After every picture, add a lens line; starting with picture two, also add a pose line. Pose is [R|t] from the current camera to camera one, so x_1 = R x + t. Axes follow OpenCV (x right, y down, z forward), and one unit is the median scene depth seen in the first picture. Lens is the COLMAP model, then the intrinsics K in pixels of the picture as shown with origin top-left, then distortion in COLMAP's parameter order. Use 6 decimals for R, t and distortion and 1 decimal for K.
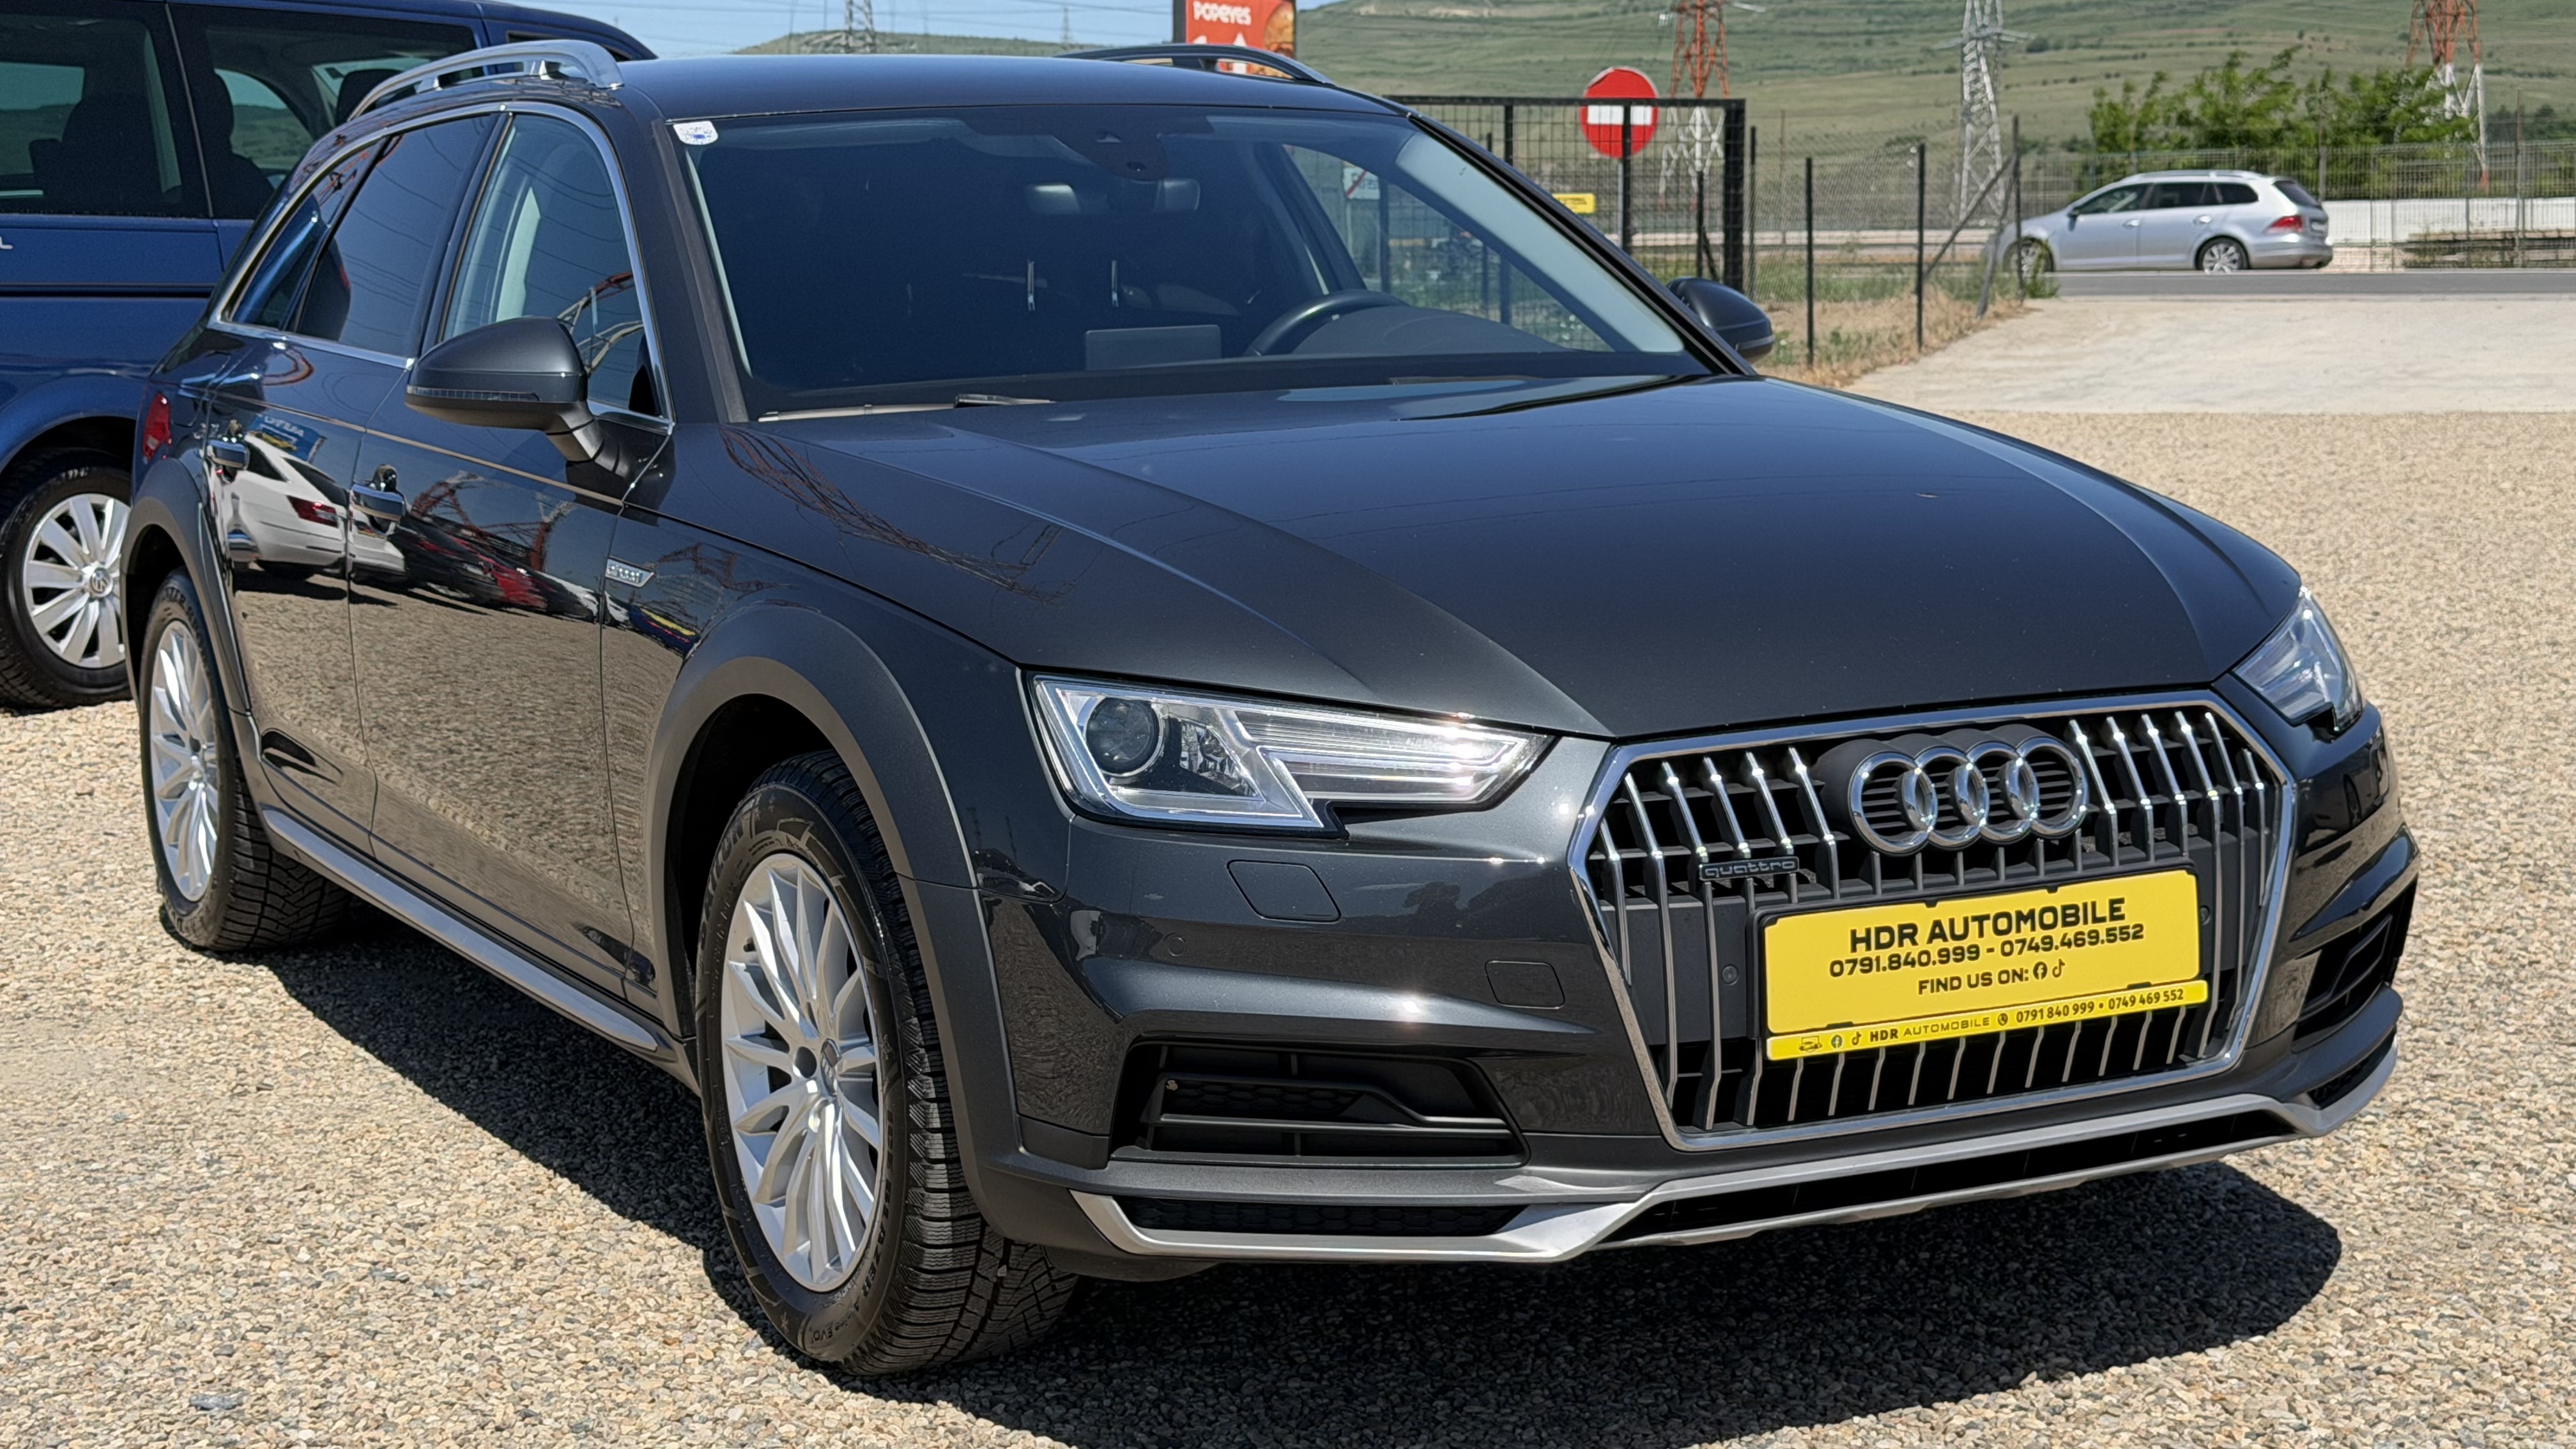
lens RADIAL K [[4043.4, 0, 1285.6], [0, 4043.4, 733.2], [0, 0, 1]] dist [0.113206, 0.000000]
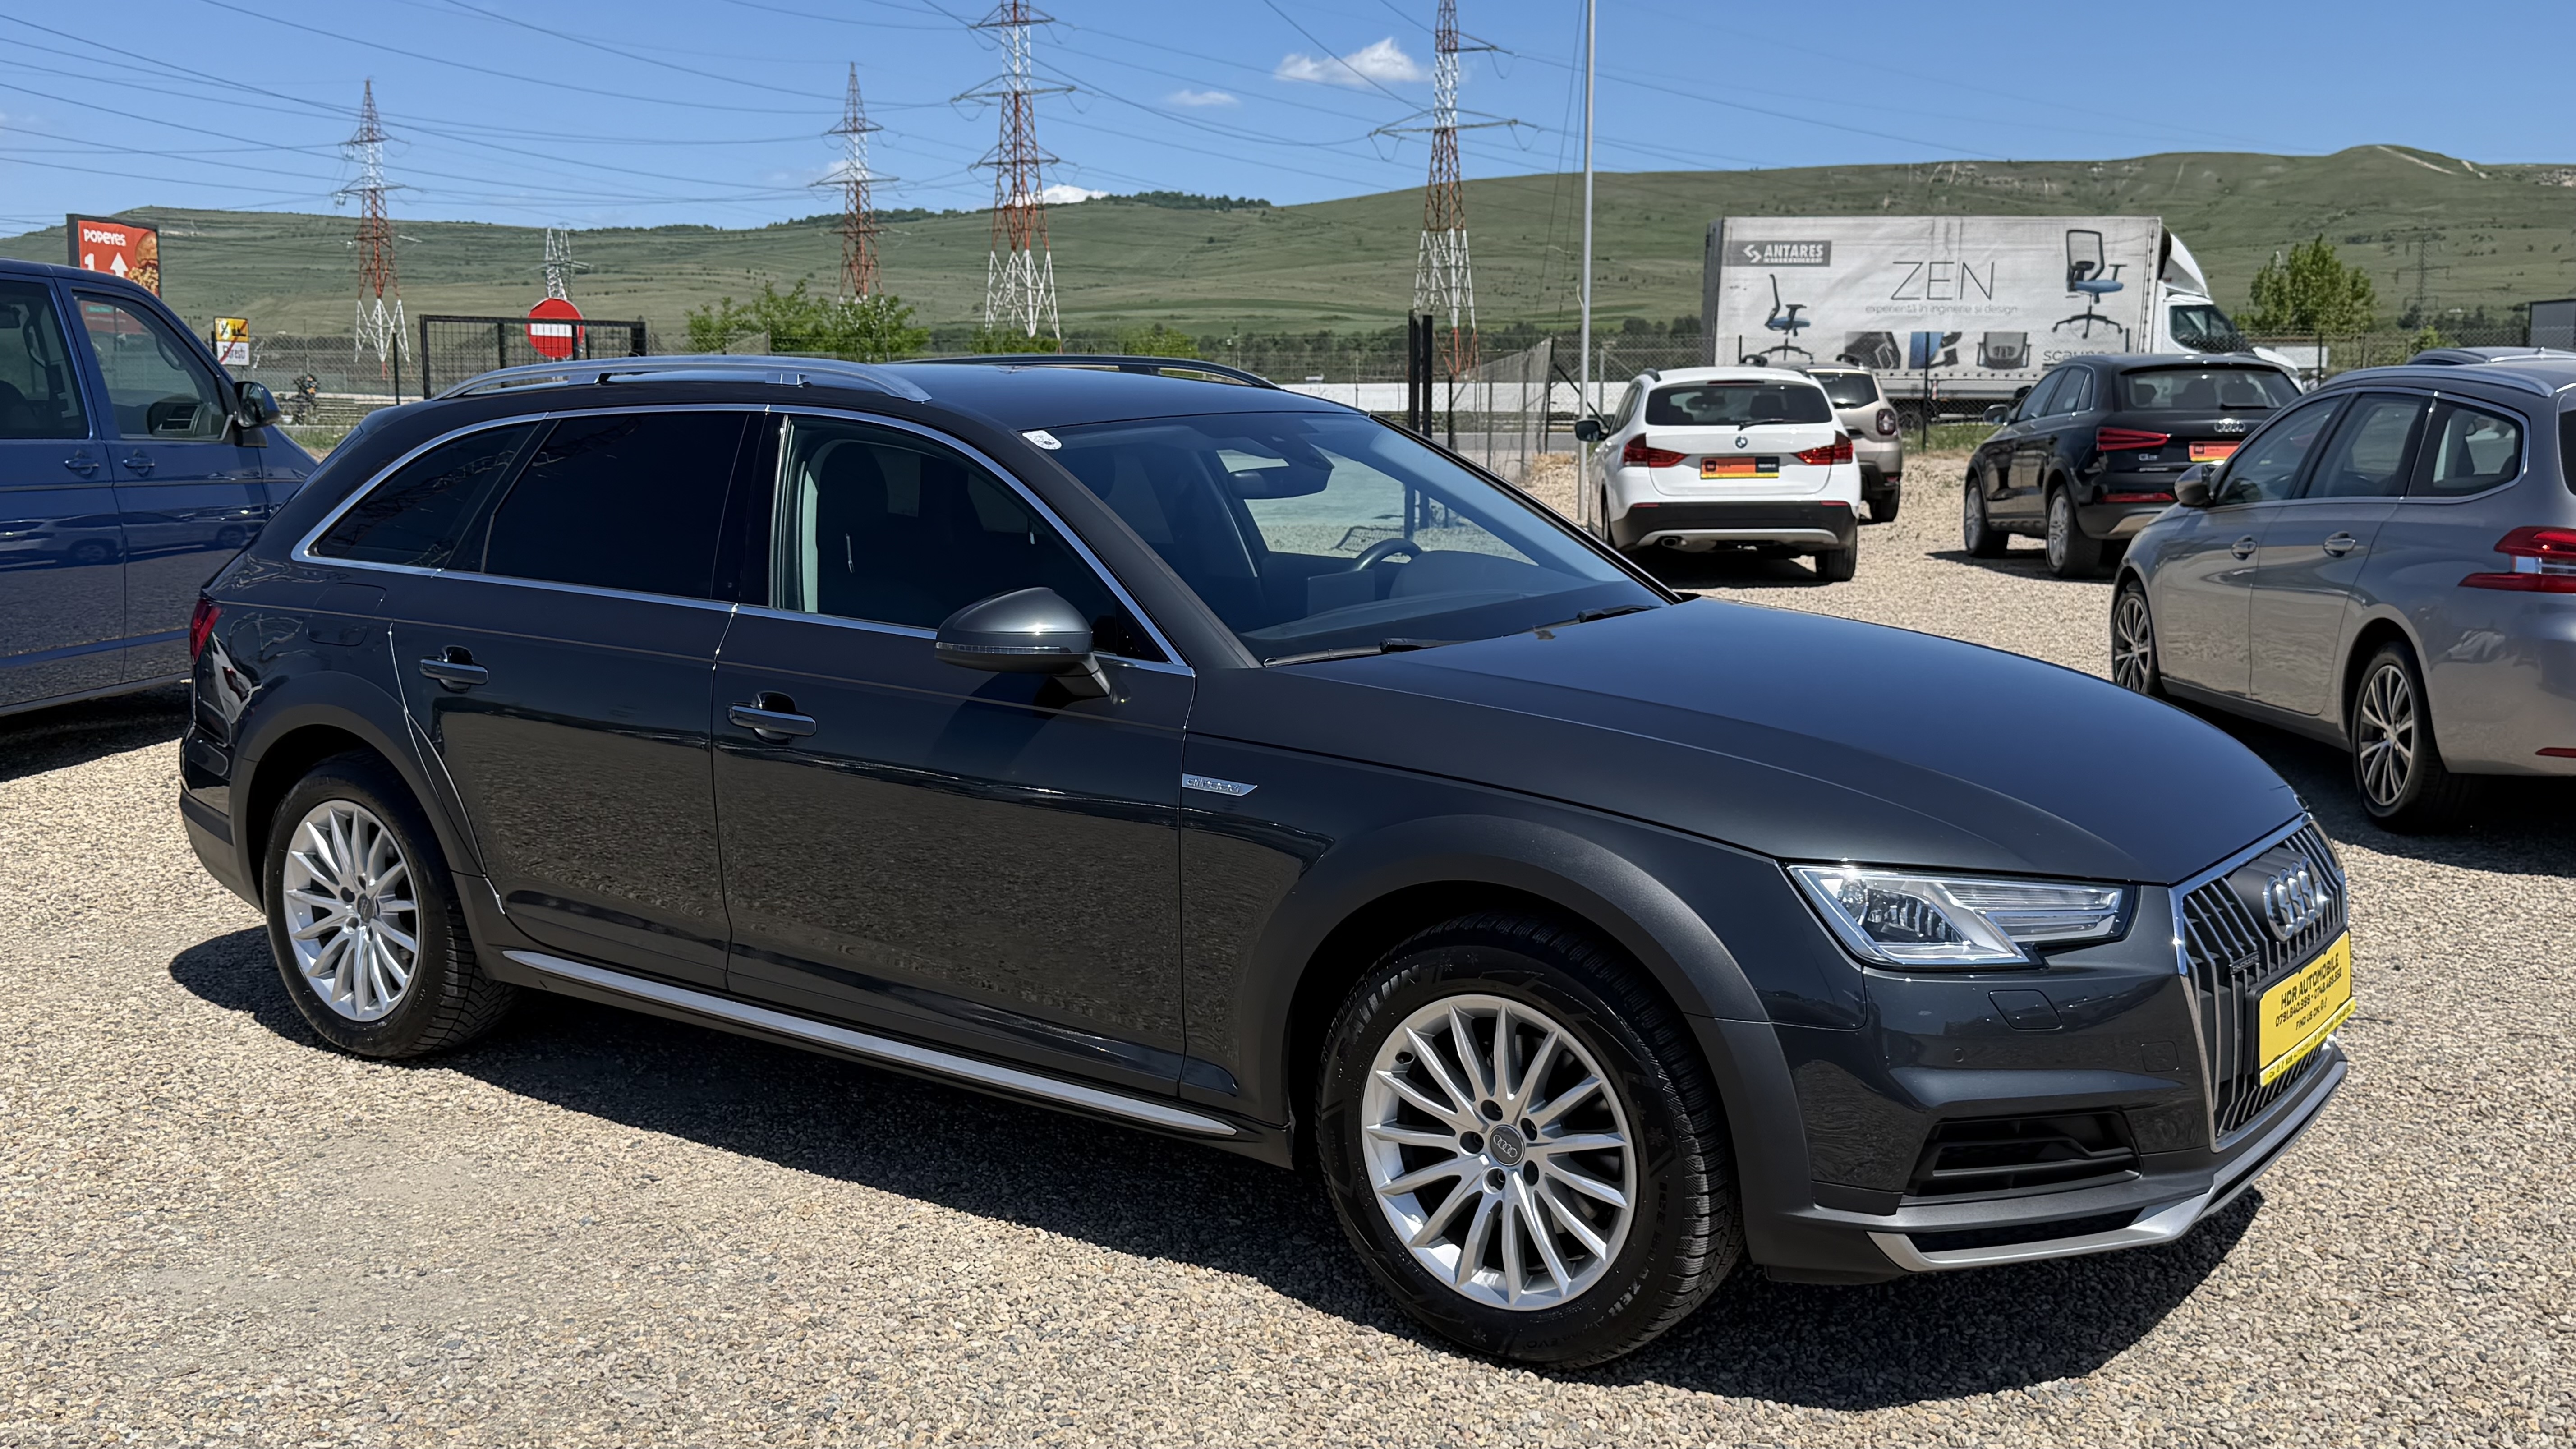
lens RADIAL K [[2545.2, 0, 1288.9], [0, 2545.2, 715.4], [0, 0, 1]] dist [0.082128, 0.000000]
pose [[0.902468, -0.050364, 0.427803, -0.618327], [0.048815, 0.998701, 0.014595, -0.090916], [-0.427983, 0.007712, 0.903754, 0.282450]]
